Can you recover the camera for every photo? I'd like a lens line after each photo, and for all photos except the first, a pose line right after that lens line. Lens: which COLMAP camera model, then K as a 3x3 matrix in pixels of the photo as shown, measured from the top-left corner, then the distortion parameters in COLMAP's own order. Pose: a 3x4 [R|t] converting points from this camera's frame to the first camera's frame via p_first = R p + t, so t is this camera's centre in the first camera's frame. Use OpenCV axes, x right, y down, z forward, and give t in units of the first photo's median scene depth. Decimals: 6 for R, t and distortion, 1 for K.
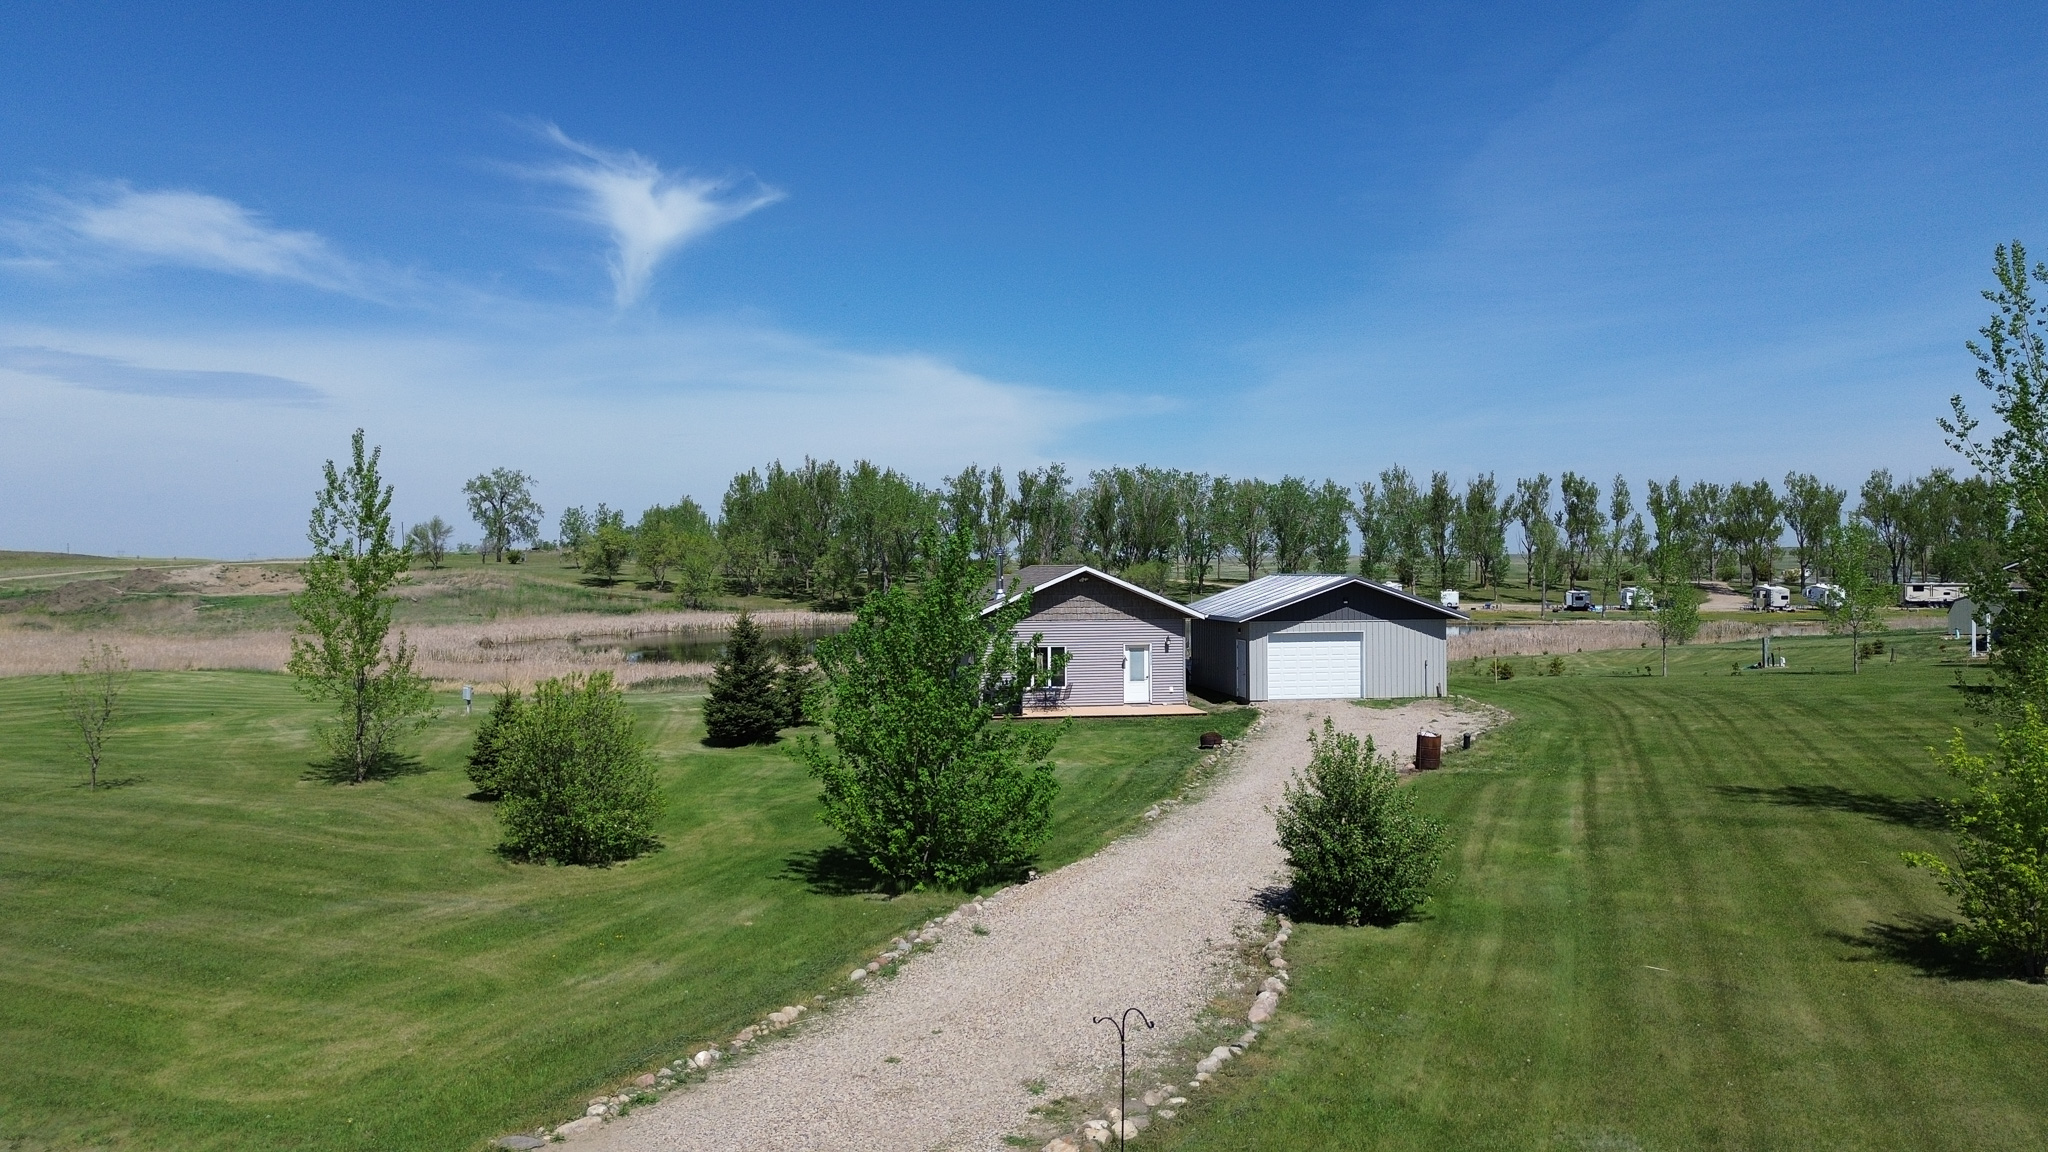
lens RADIAL K [[1448.9, 0, 1024.0], [0, 1448.9, 576.0], [0, 0, 1]] dist [0.117647, -0.164369]
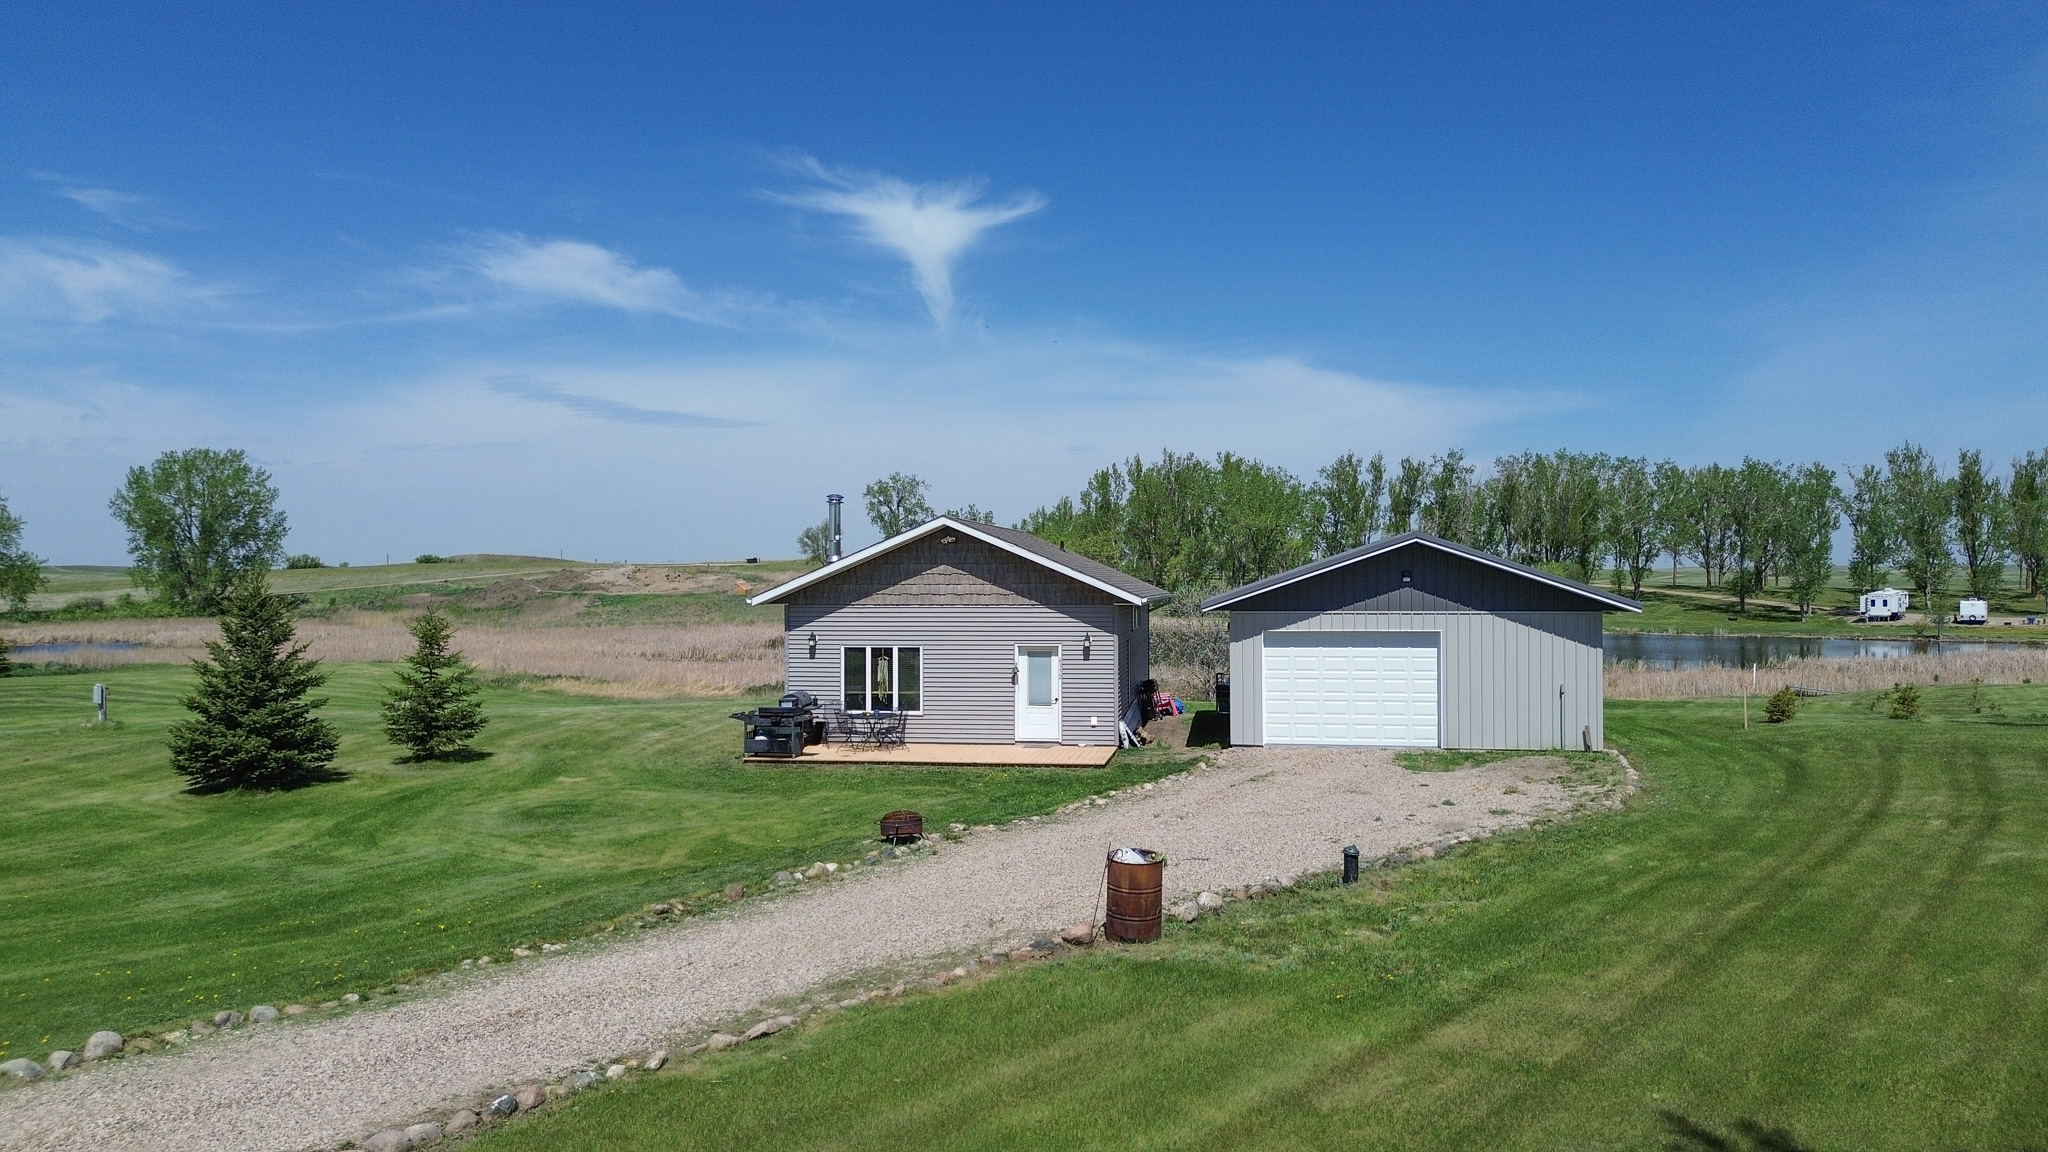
lens RADIAL K [[1451.8, 0, 1024.0], [0, 1451.8, 576.0], [0, 0, 1]] dist [0.079204, -0.085532]
pose [[0.948510, 0.003211, -0.316731, 0.058282], [-0.005447, 0.999966, -0.006176, 0.004730], [0.316701, 0.007583, 0.948495, 0.091365]]
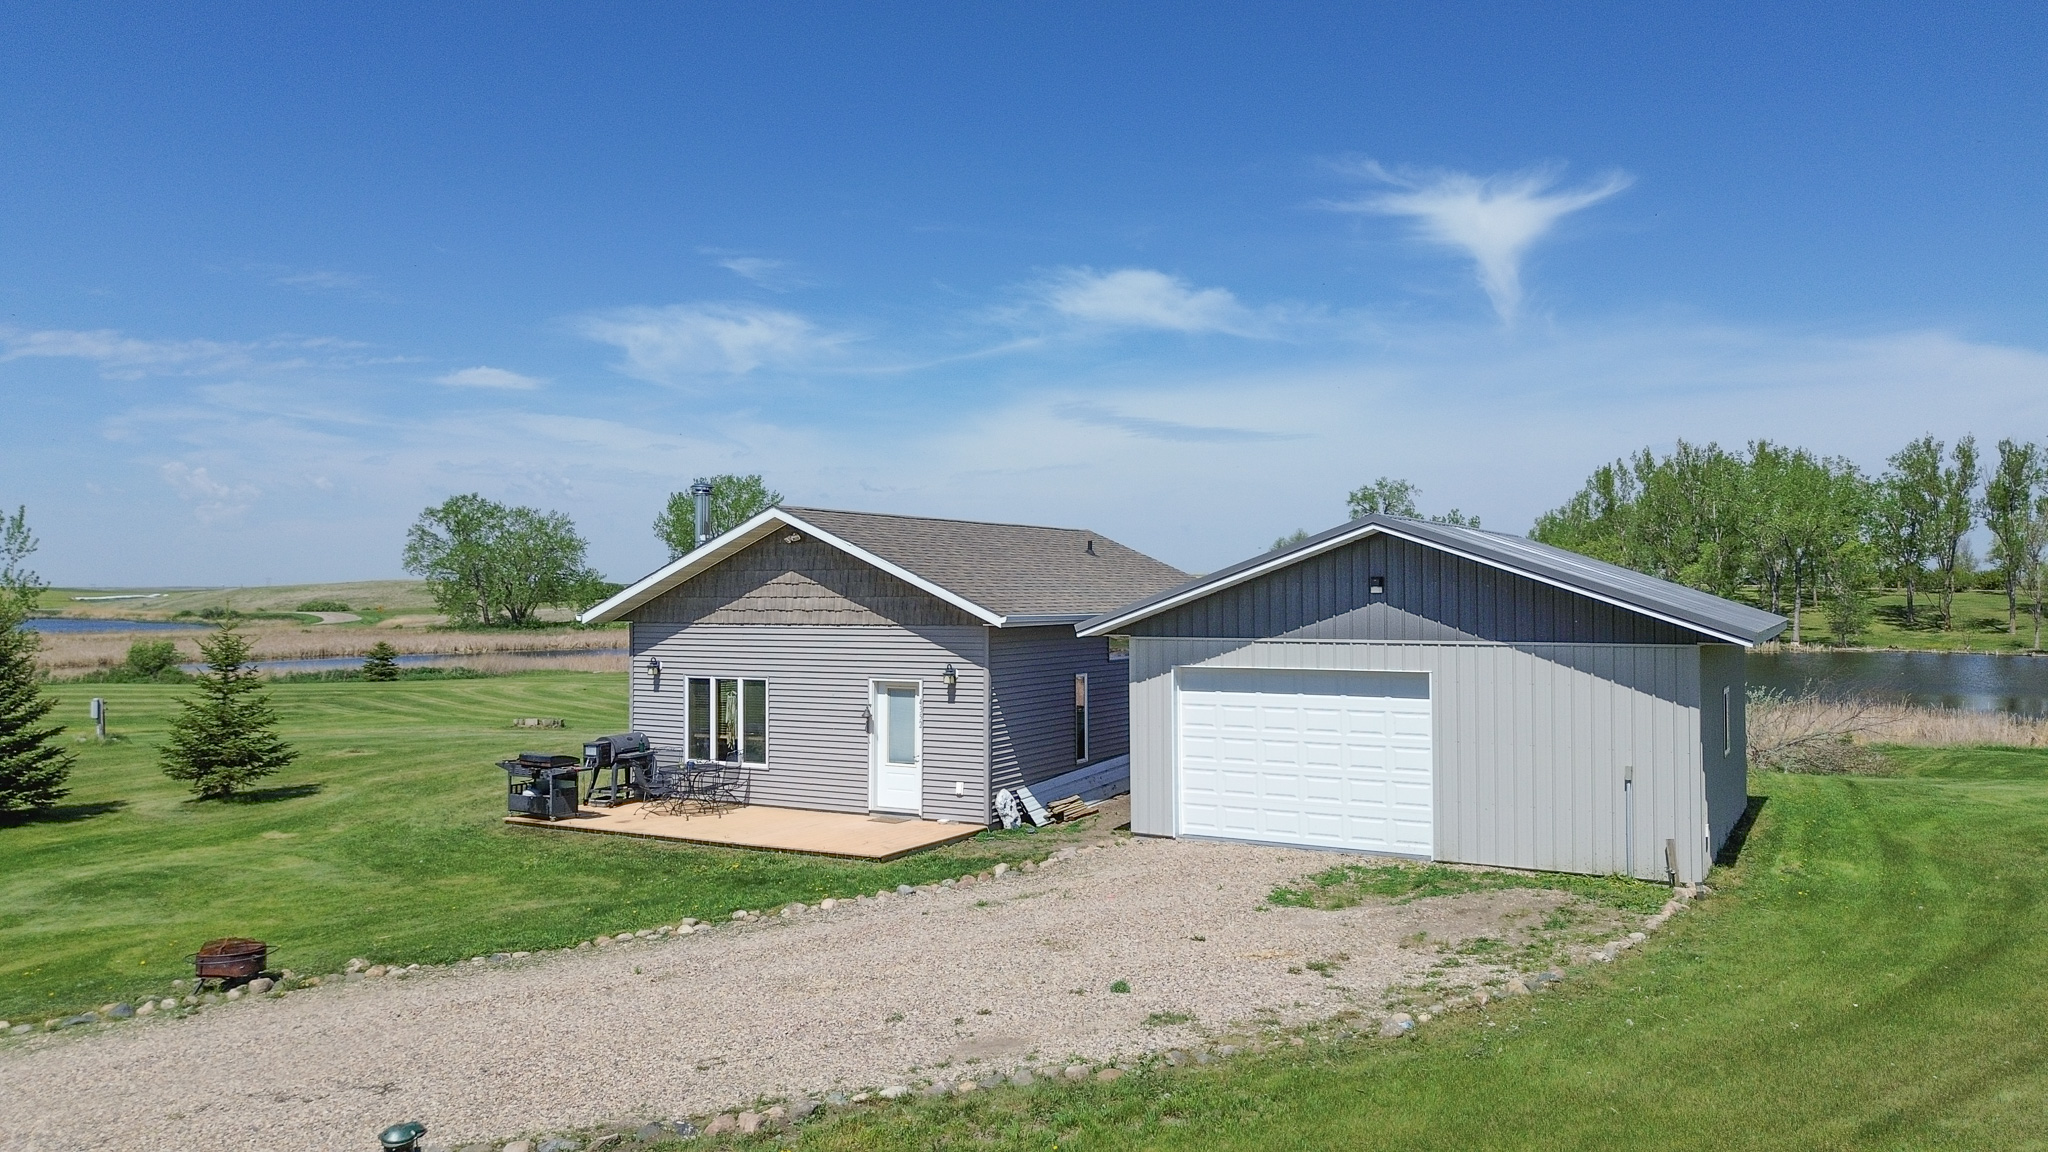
lens RADIAL K [[1451.8, 0, 1024.0], [0, 1451.8, 576.0], [0, 0, 1]] dist [0.079204, -0.085532]
pose [[0.770919, -0.003879, -0.636922, 0.086295], [-0.005355, 0.999907, -0.012571, 0.004420], [0.636911, 0.013102, 0.770826, 0.148700]]
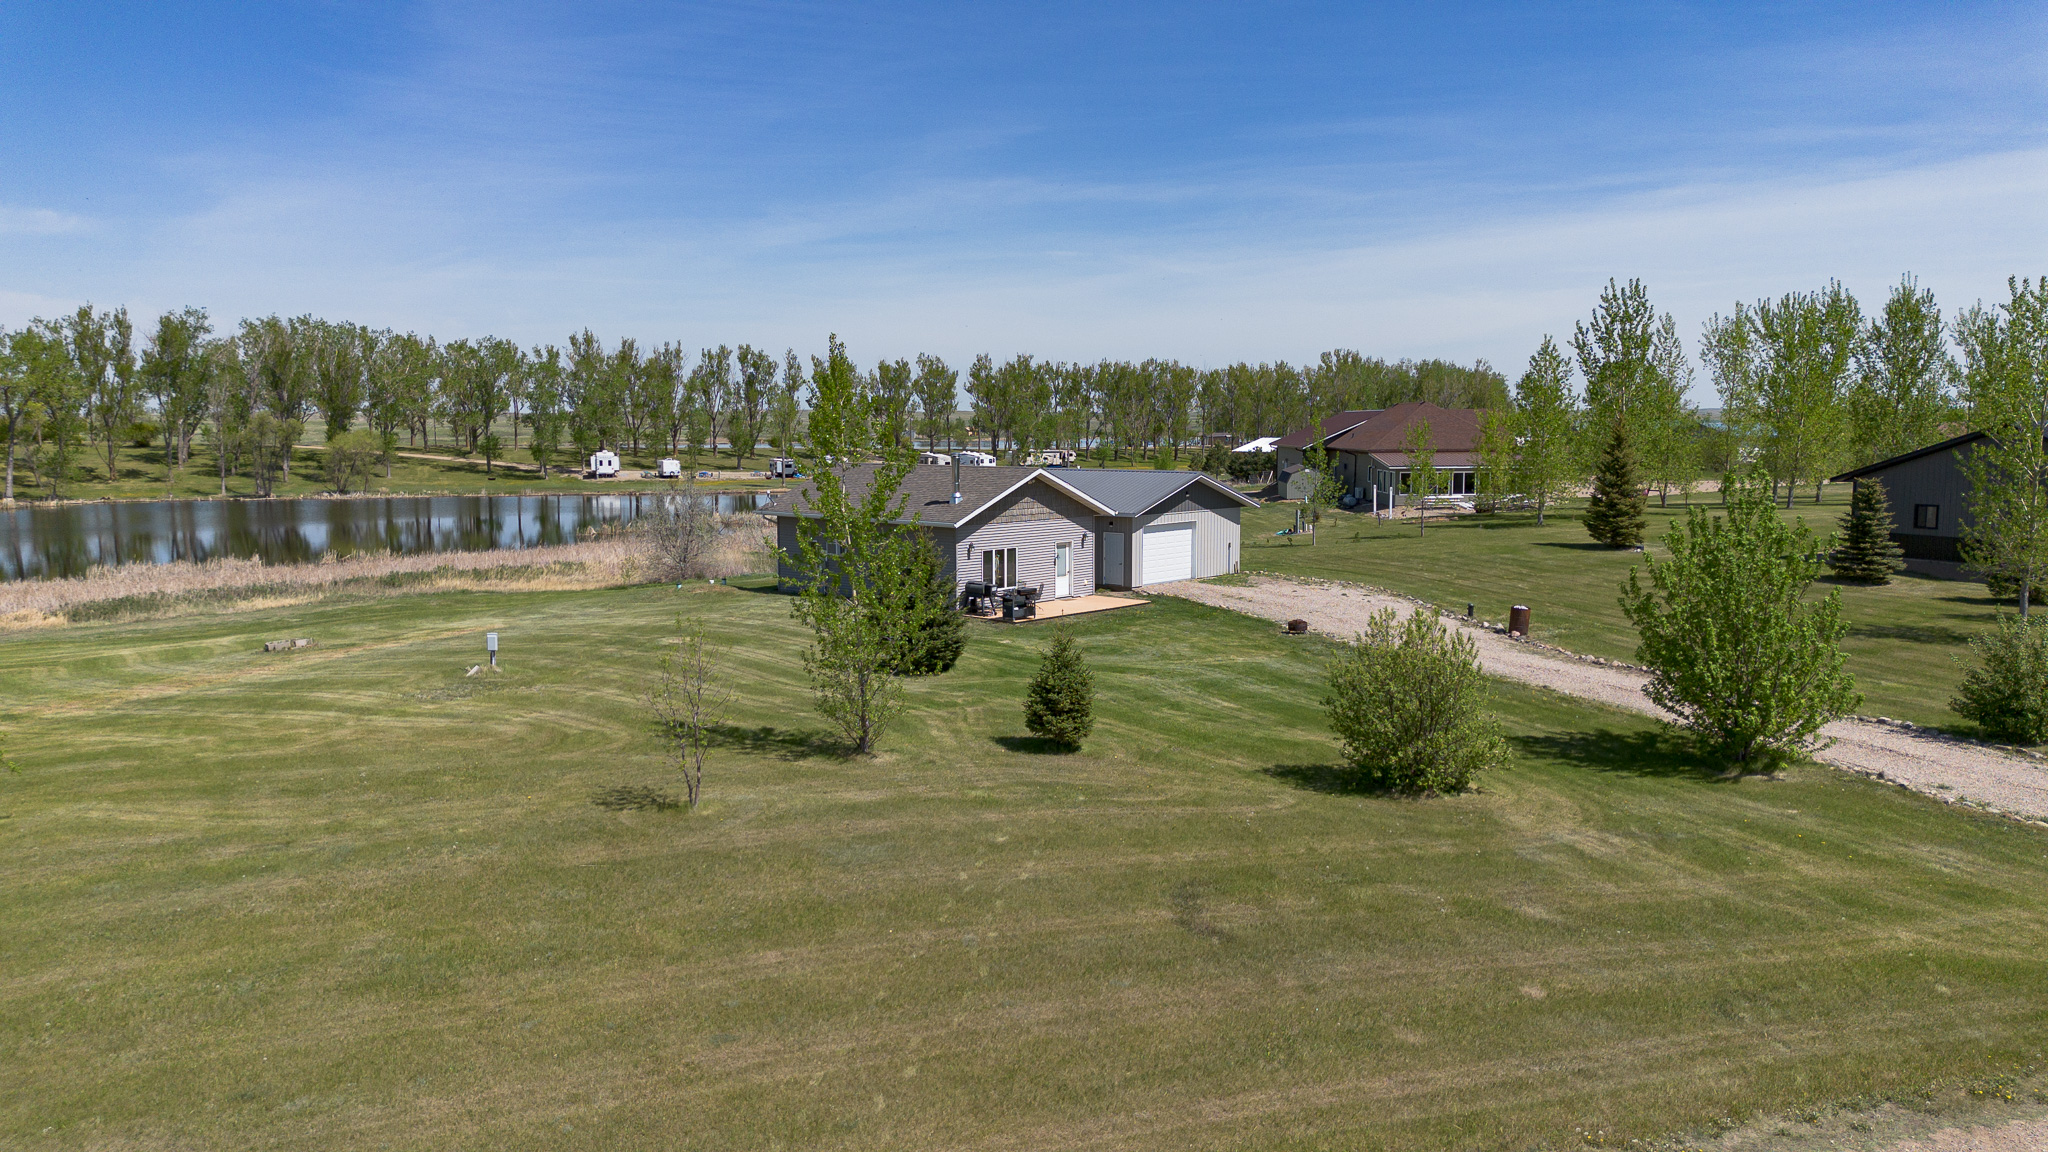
lens RADIAL K [[1448.9, 0, 1024.0], [0, 1448.9, 576.0], [0, 0, 1]] dist [0.117647, -0.164369]
pose [[0.792246, -0.059719, 0.607273, -0.128223], [0.001178, 0.995347, 0.096346, -0.006431], [-0.610201, -0.075614, 0.788630, 0.040621]]
